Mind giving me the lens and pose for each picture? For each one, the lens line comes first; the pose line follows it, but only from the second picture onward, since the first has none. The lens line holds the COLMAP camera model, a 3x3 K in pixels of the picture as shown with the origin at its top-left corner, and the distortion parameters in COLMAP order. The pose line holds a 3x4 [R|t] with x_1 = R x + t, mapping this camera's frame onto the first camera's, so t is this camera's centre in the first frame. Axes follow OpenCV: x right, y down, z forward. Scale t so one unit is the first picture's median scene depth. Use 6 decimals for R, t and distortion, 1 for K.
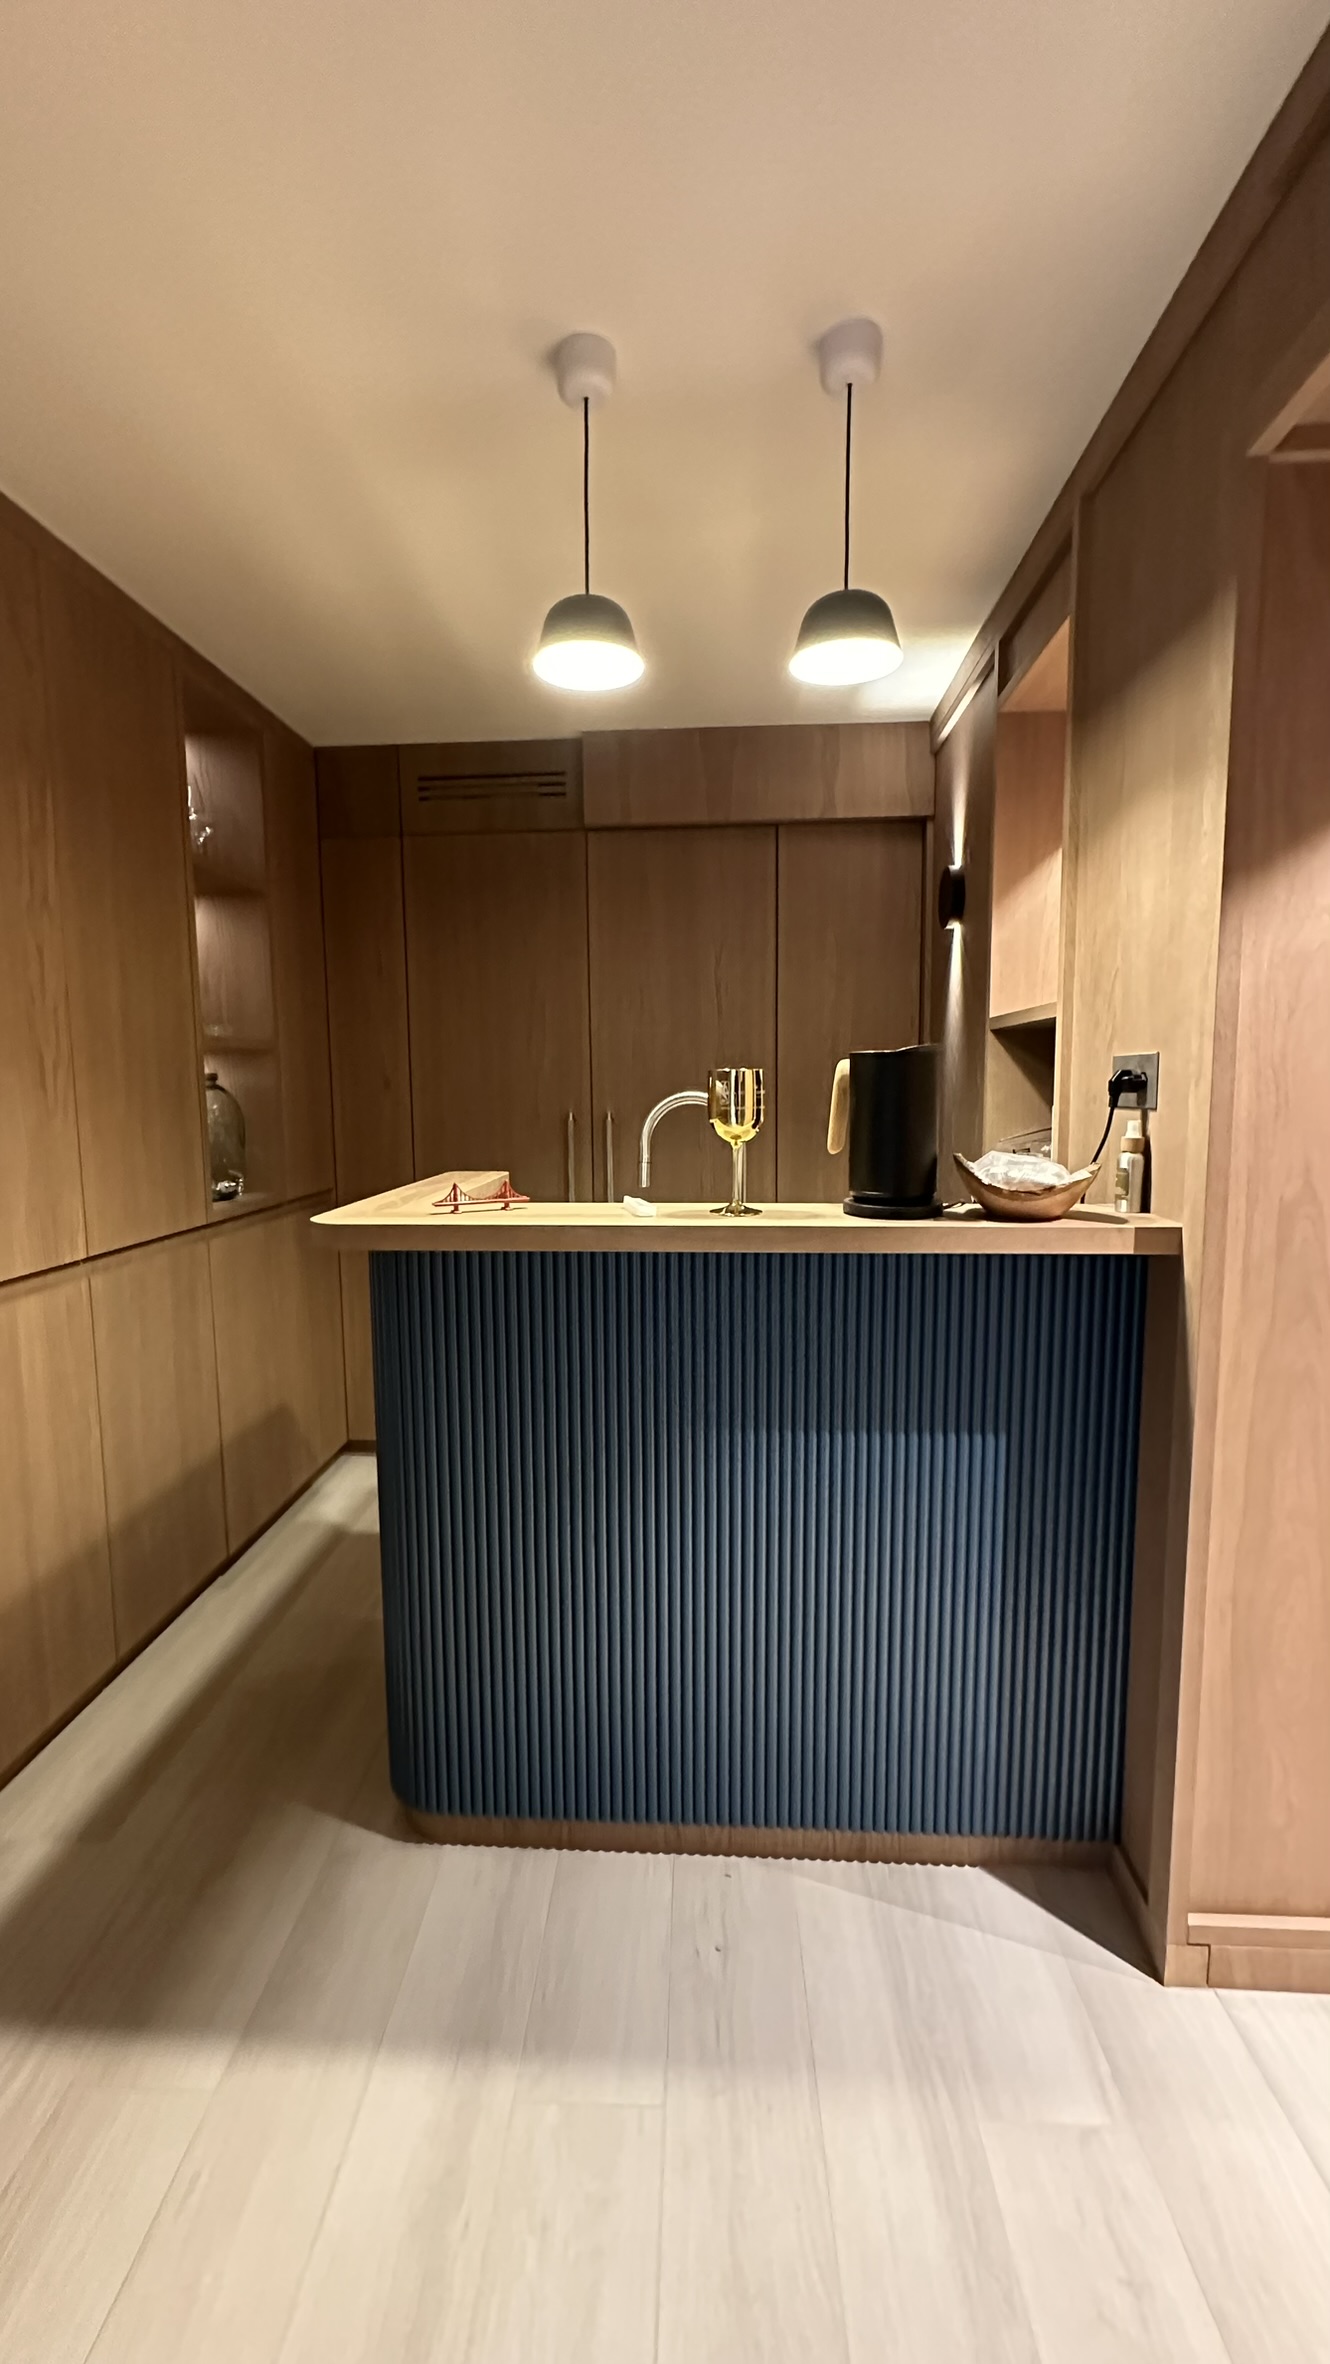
lens RADIAL K [[936.7, 0, 665.8], [0, 936.7, 1182.3], [0, 0, 1]] dist [-0.002346, -0.000351]
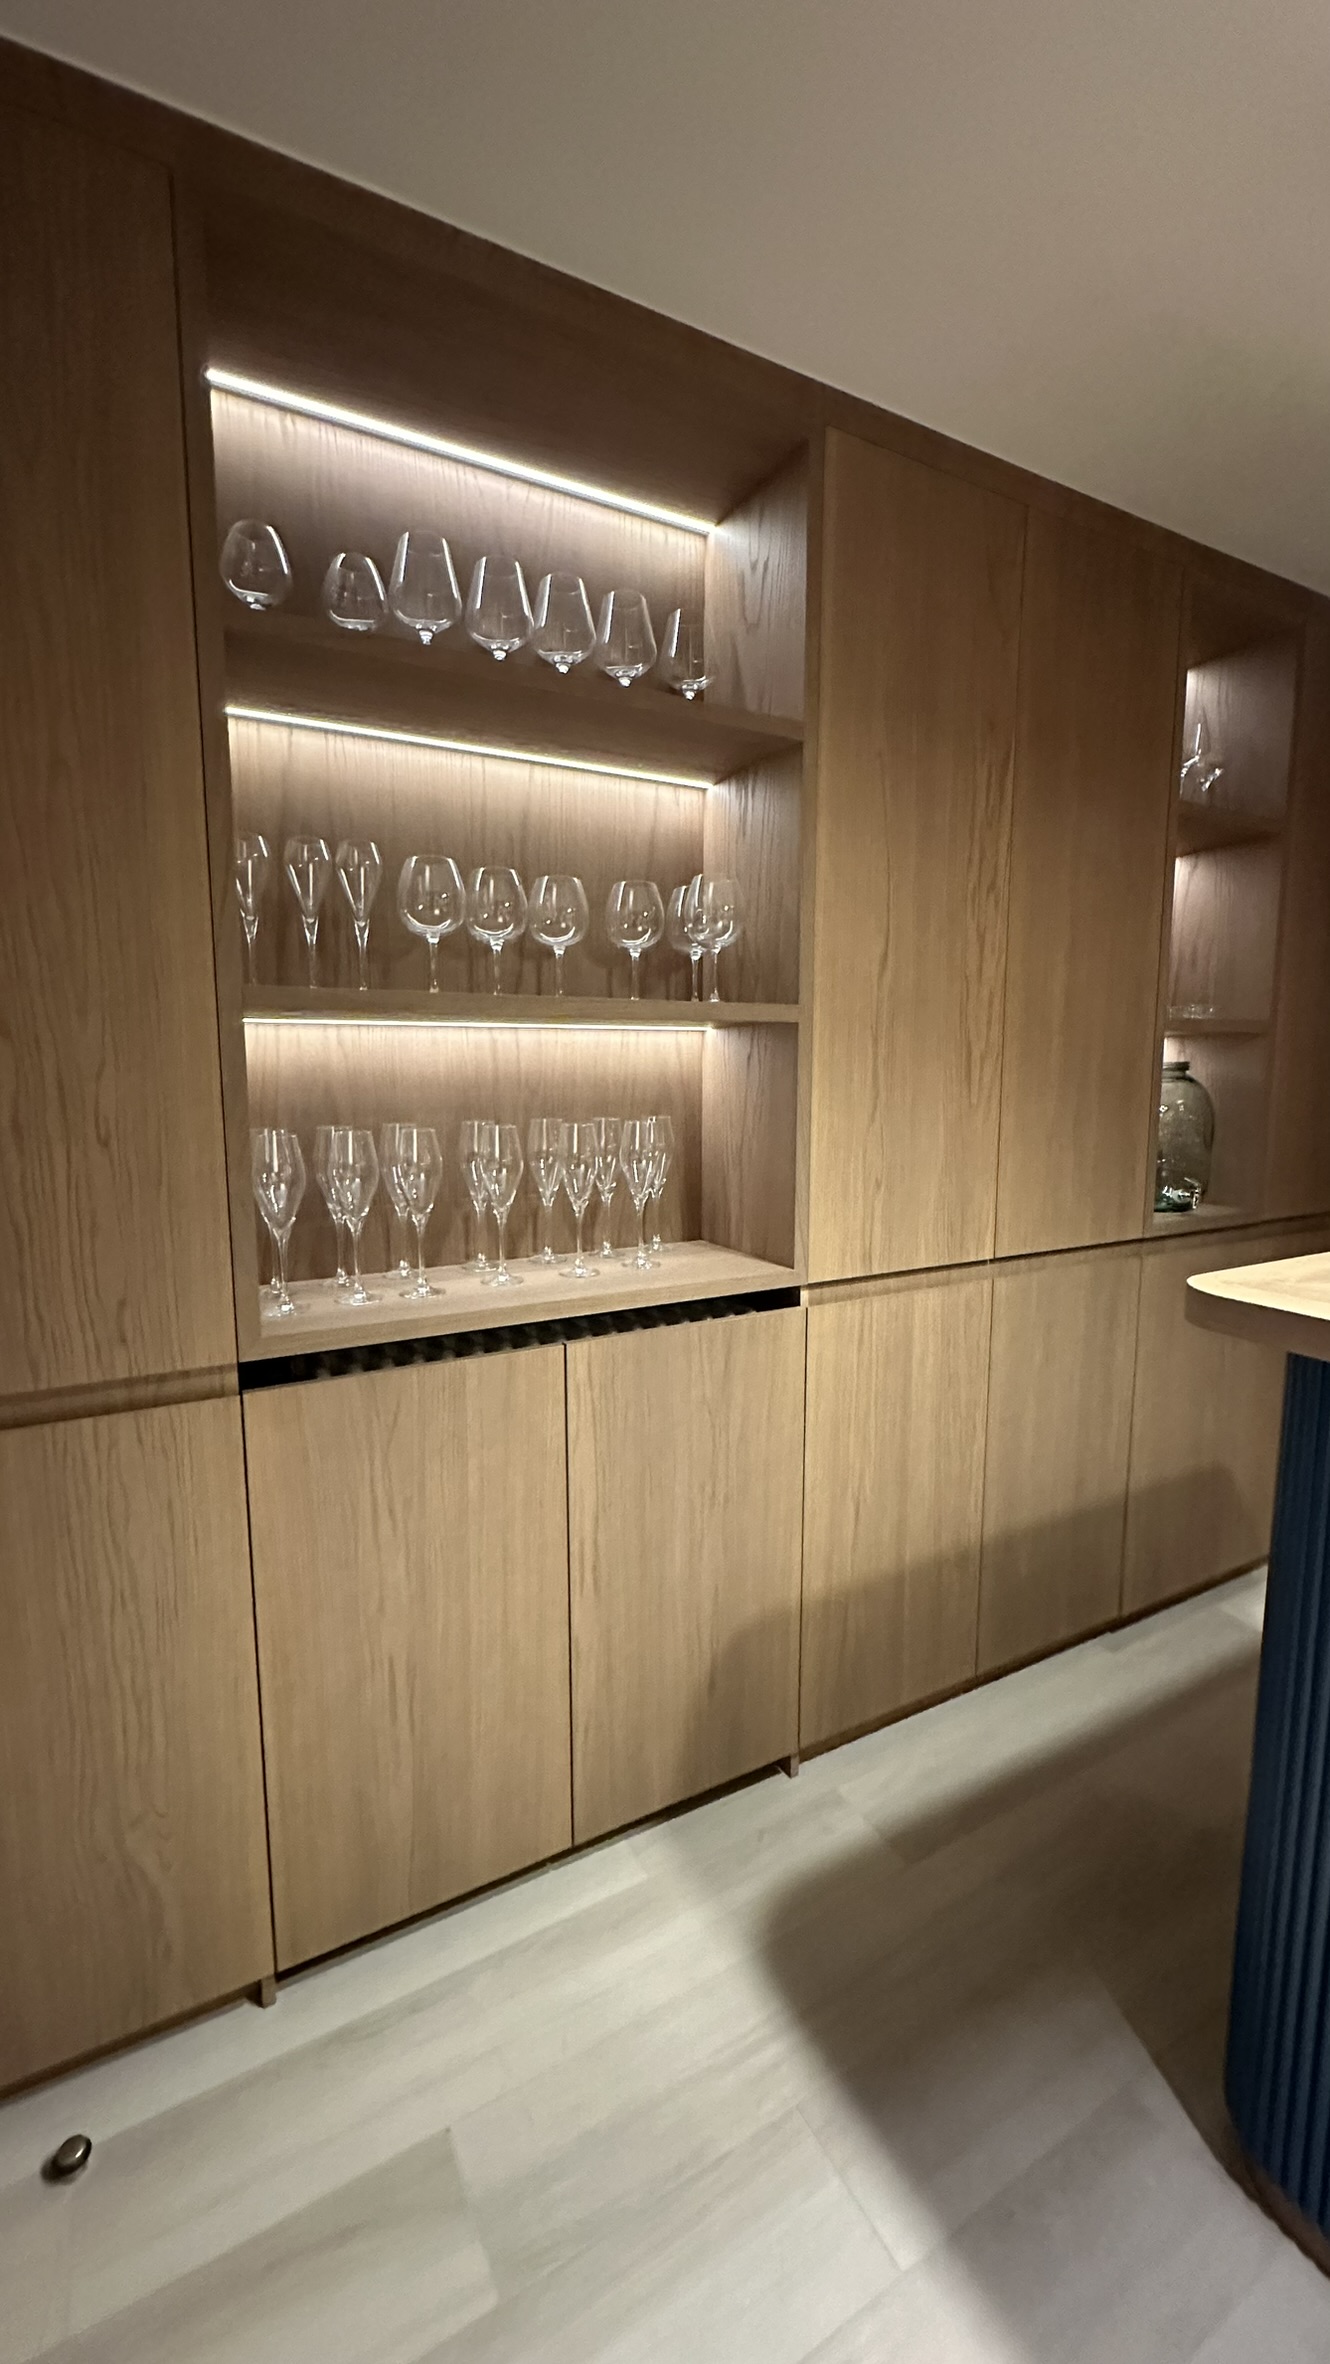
lens RADIAL K [[936.7, 0, 653.2], [0, 936.7, 1198.4], [0, 0, 1]] dist [-0.002346, -0.000351]
pose [[0.519417, 0.114669, -0.846792, 0.002328], [-0.088800, 0.992834, 0.079976, -0.023849], [0.849894, 0.033654, 0.525878, 0.188299]]
